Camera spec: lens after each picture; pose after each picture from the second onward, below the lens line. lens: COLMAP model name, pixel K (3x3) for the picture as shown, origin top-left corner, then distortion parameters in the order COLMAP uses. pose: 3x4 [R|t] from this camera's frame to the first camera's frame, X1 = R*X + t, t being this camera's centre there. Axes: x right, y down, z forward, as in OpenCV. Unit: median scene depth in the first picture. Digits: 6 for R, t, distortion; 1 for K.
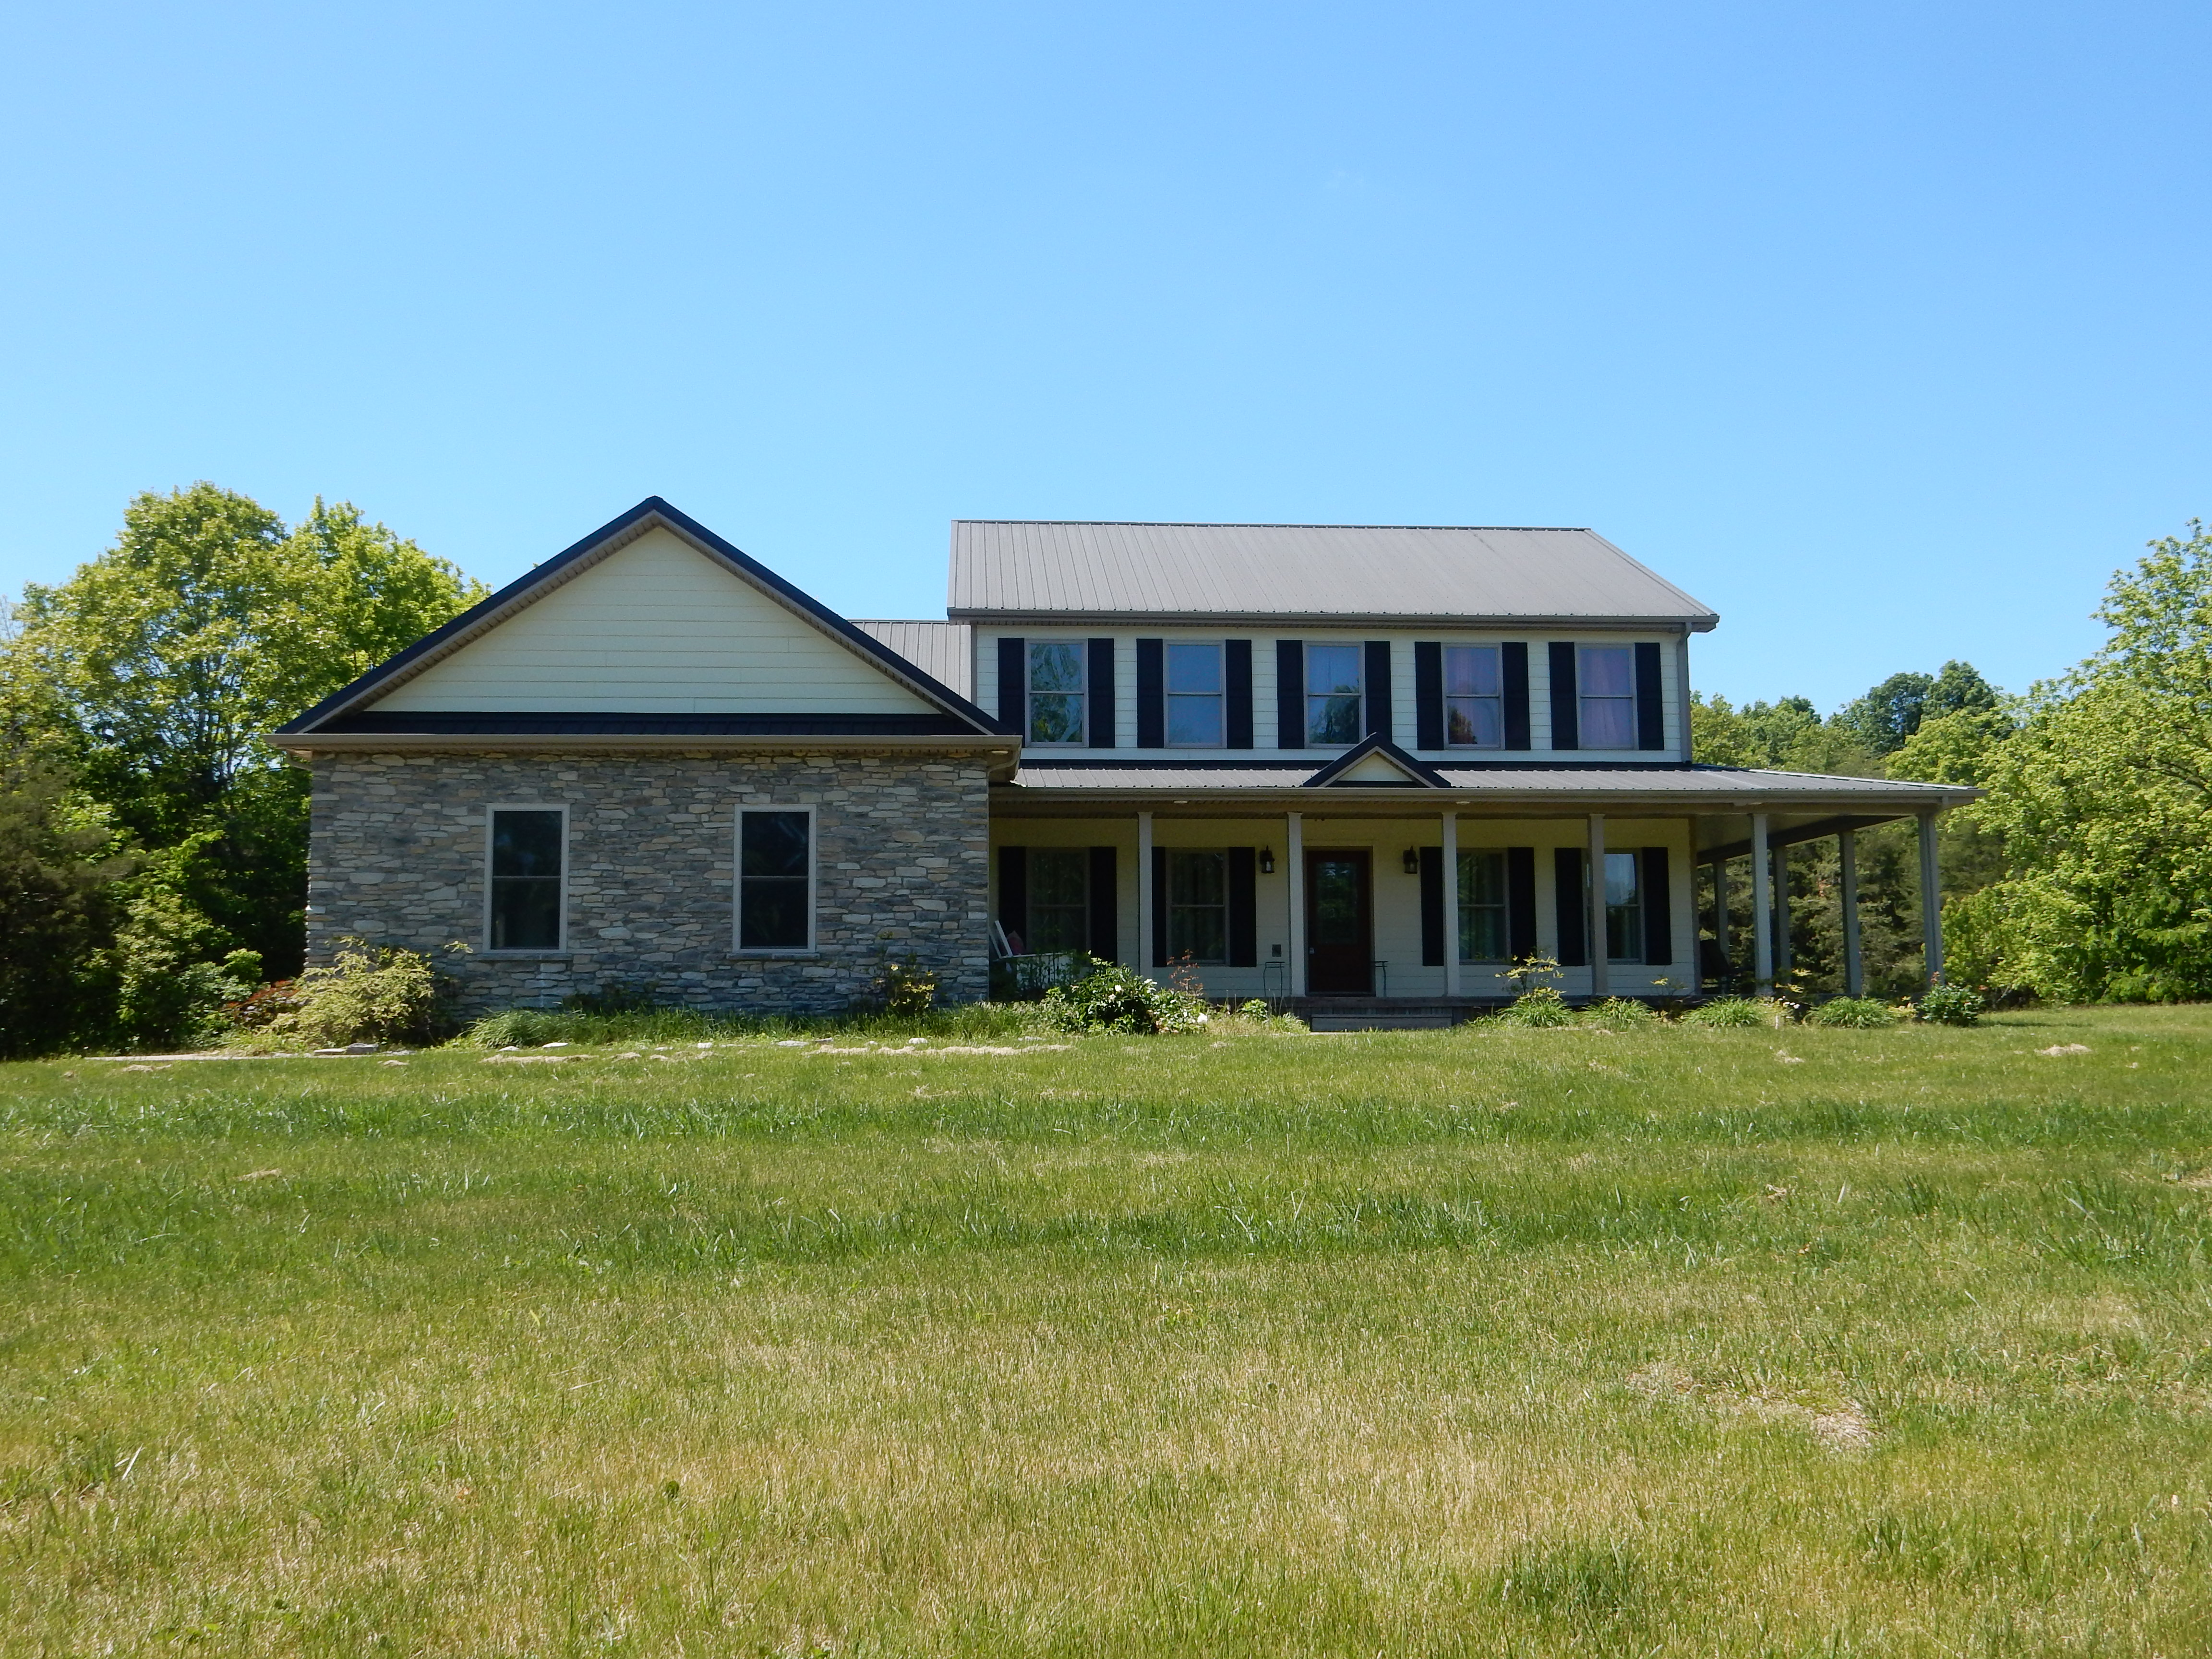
lens RADIAL K [[1820.0, 0, 1052.5], [0, 1820.0, 865.4], [0, 0, 1]] dist [0.030624, -0.035159]
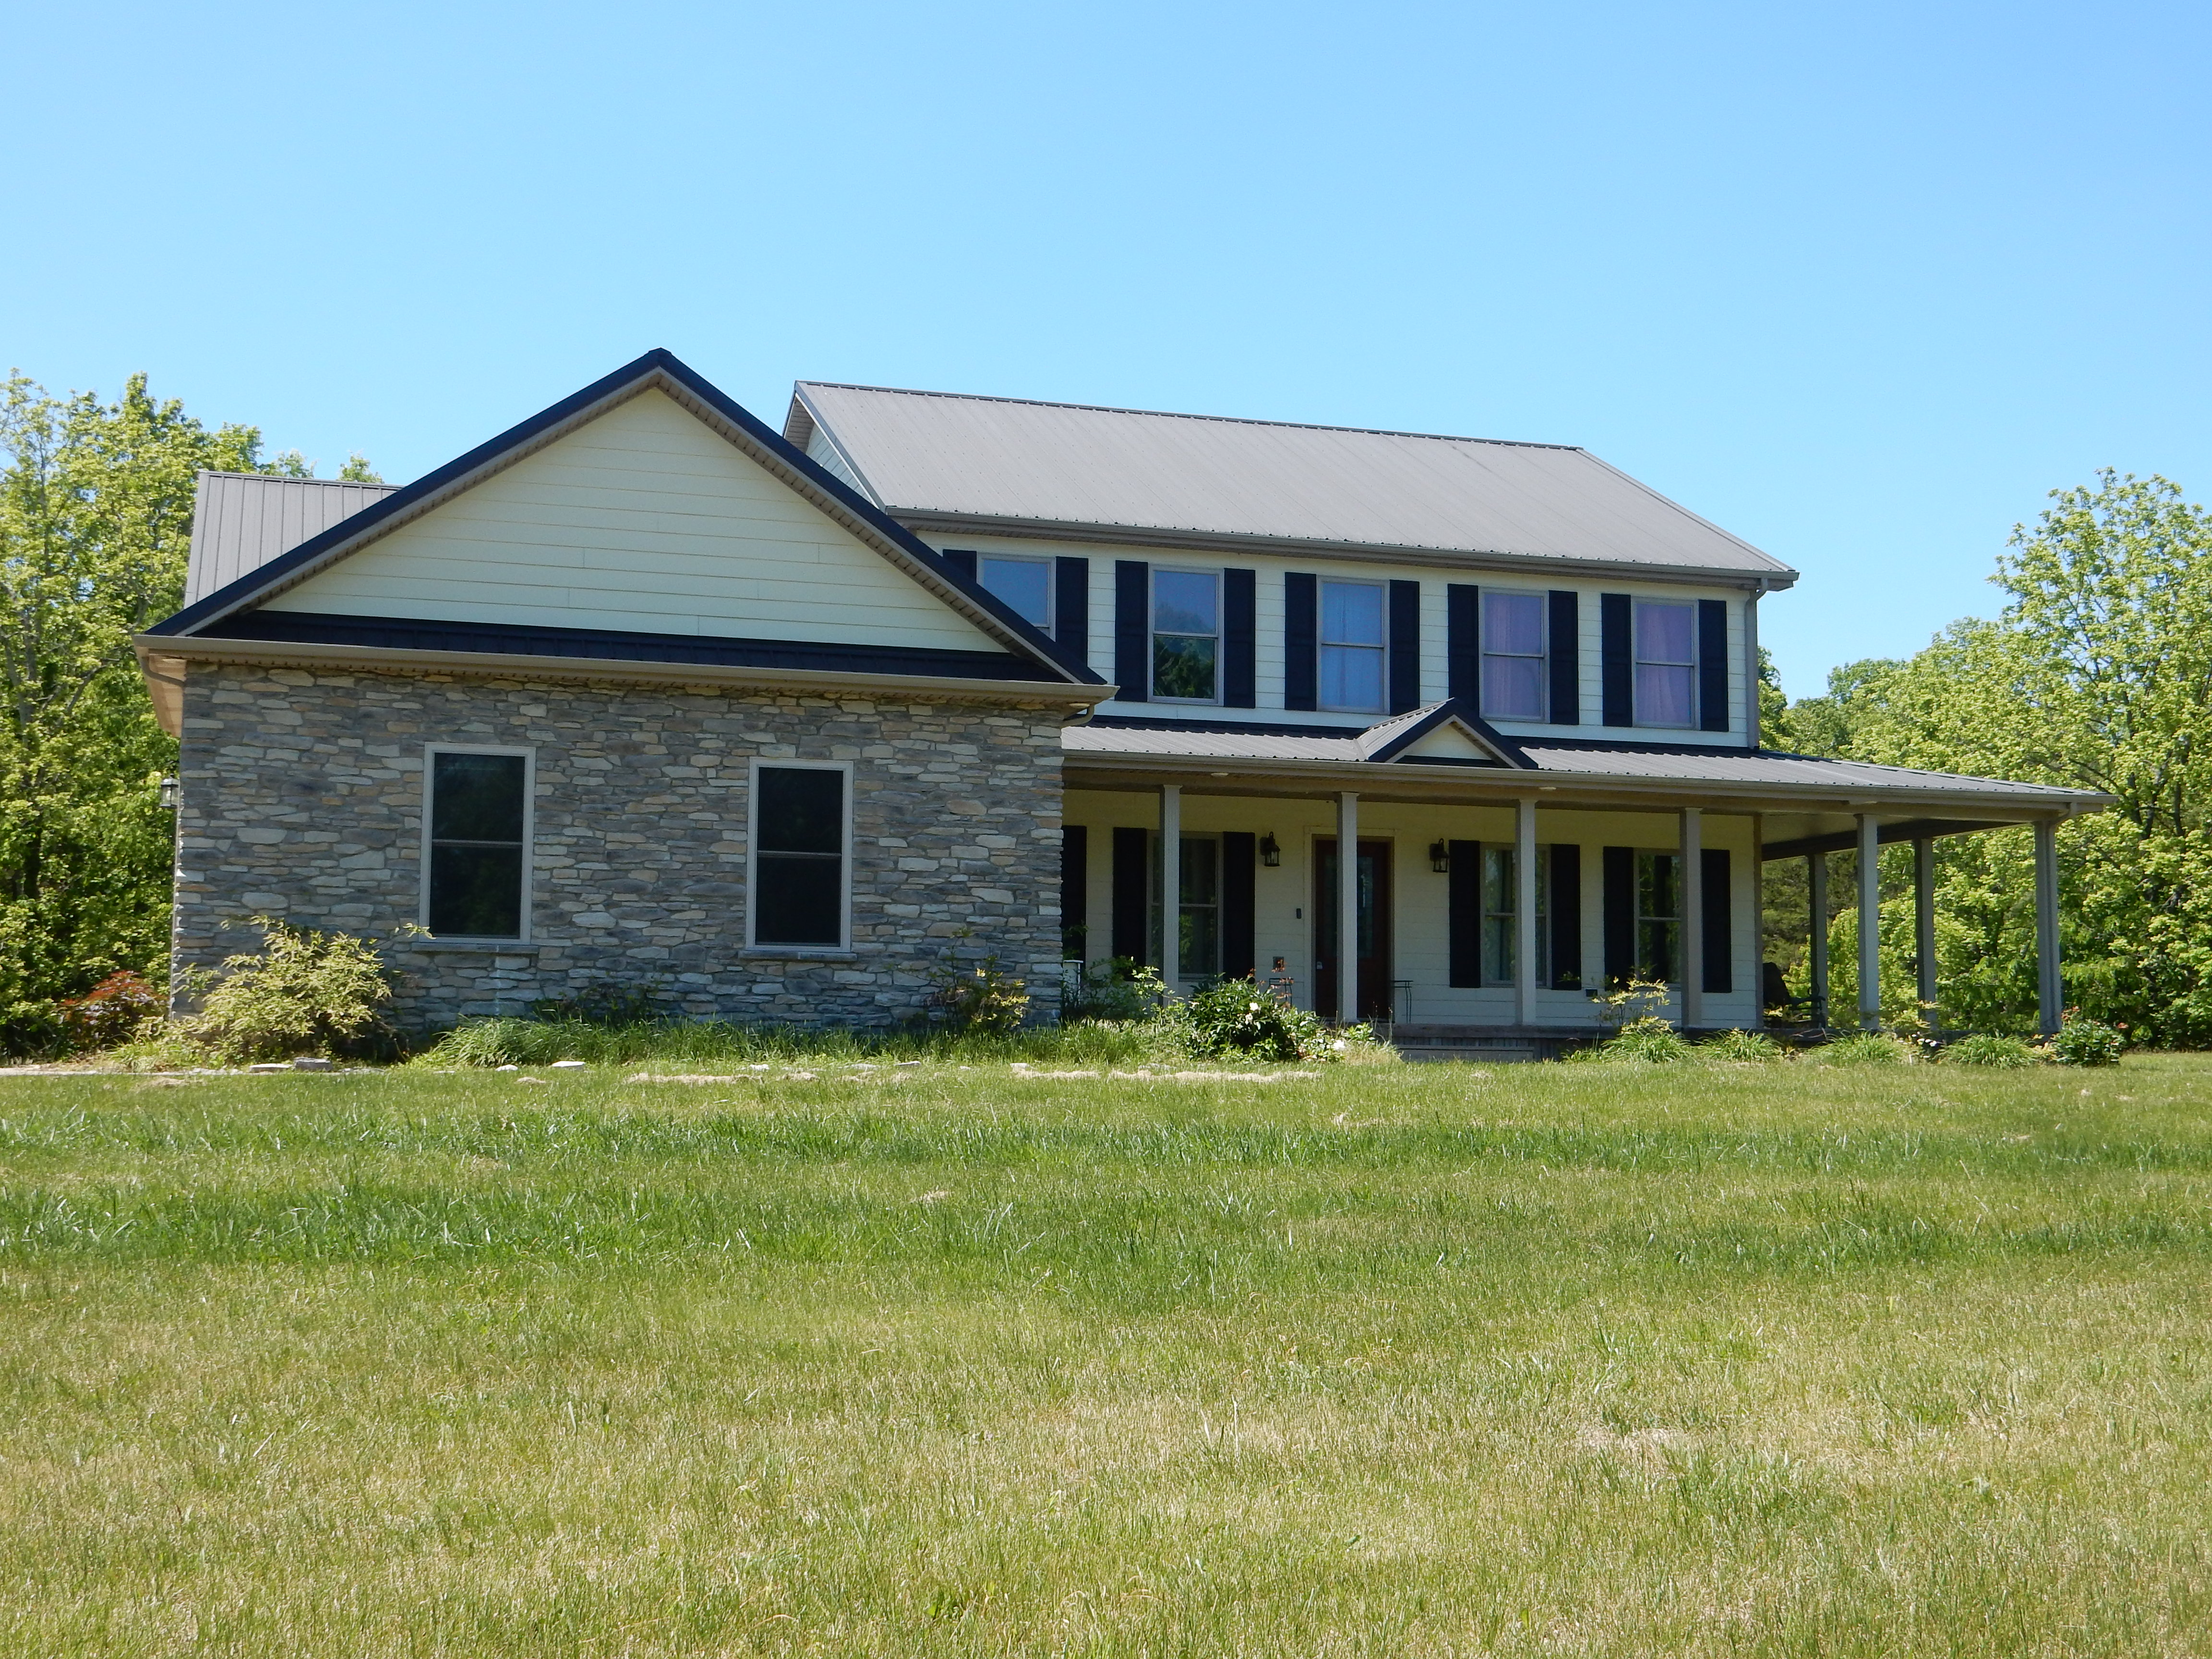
lens RADIAL K [[2515.9, 0, 995.2], [0, 2515.9, 916.0], [0, 0, 1]] dist [0.056481, 0.000000]
pose [[0.977501, 0.028340, 0.209020, -0.293451], [-0.034318, 0.999098, 0.025028, 0.003426], [-0.208122, -0.031638, 0.977591, -0.065068]]
